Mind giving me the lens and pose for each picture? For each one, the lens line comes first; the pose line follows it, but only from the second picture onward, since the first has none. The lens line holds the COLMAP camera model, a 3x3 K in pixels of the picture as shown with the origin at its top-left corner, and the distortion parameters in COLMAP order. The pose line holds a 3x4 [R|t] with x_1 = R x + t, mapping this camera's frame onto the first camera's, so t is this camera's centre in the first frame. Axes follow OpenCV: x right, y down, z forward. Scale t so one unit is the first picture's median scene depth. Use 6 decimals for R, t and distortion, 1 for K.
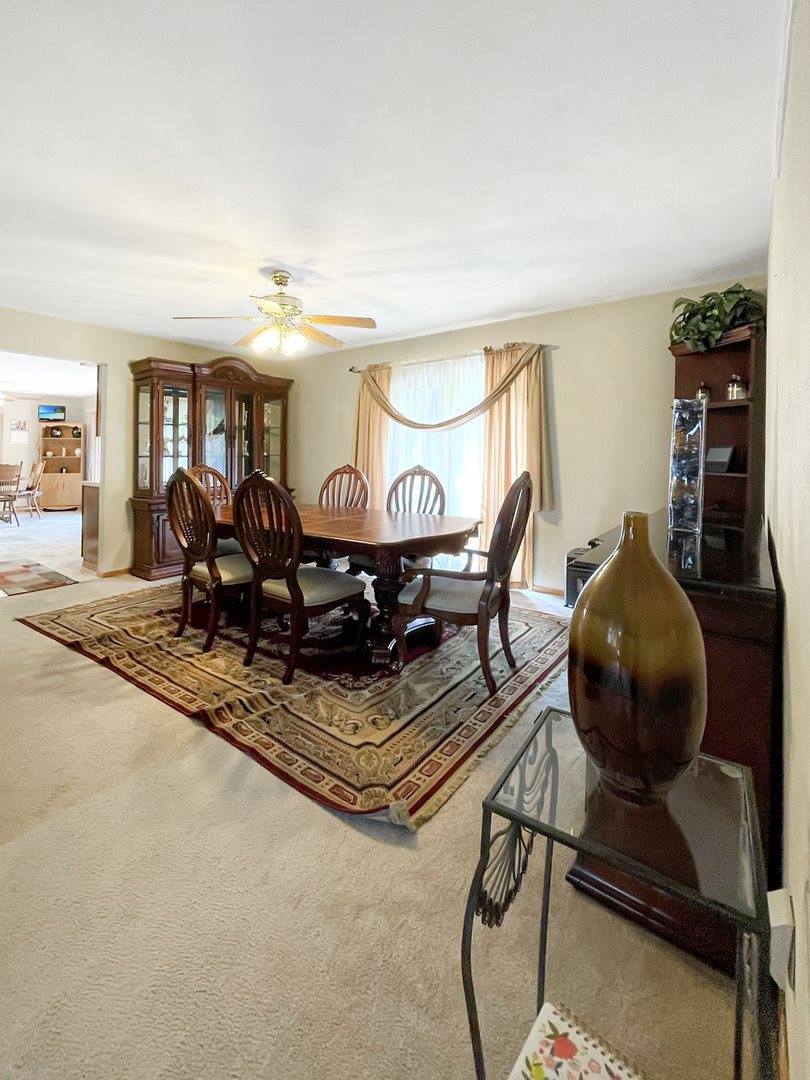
lens RADIAL K [[473.3, 0, 405.7], [0, 473.3, 530.6], [0, 0, 1]] dist [-0.002852, -0.001314]
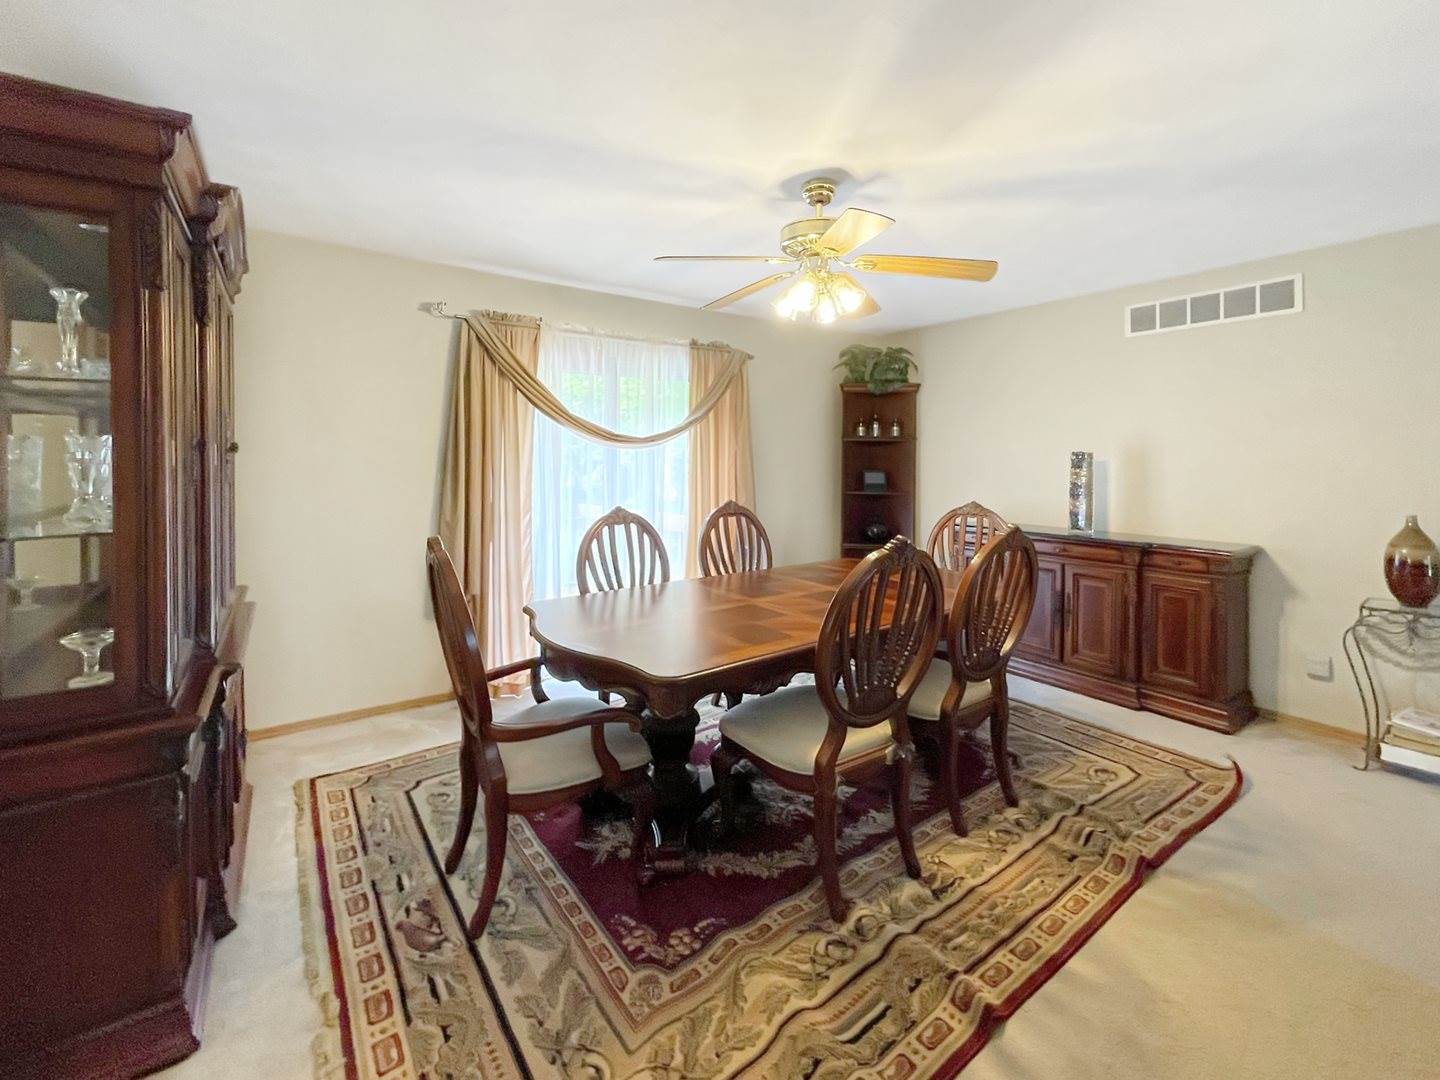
lens RADIAL K [[631.1, 0, 723.1], [0, 631.1, 555.7], [0, 0, 1]] dist [-0.002852, -0.001314]
pose [[0.294466, -0.122248, 0.947811, -0.884092], [0.165234, 0.983360, 0.075498, -0.133073], [-0.941269, 0.134379, 0.309766, 0.769892]]
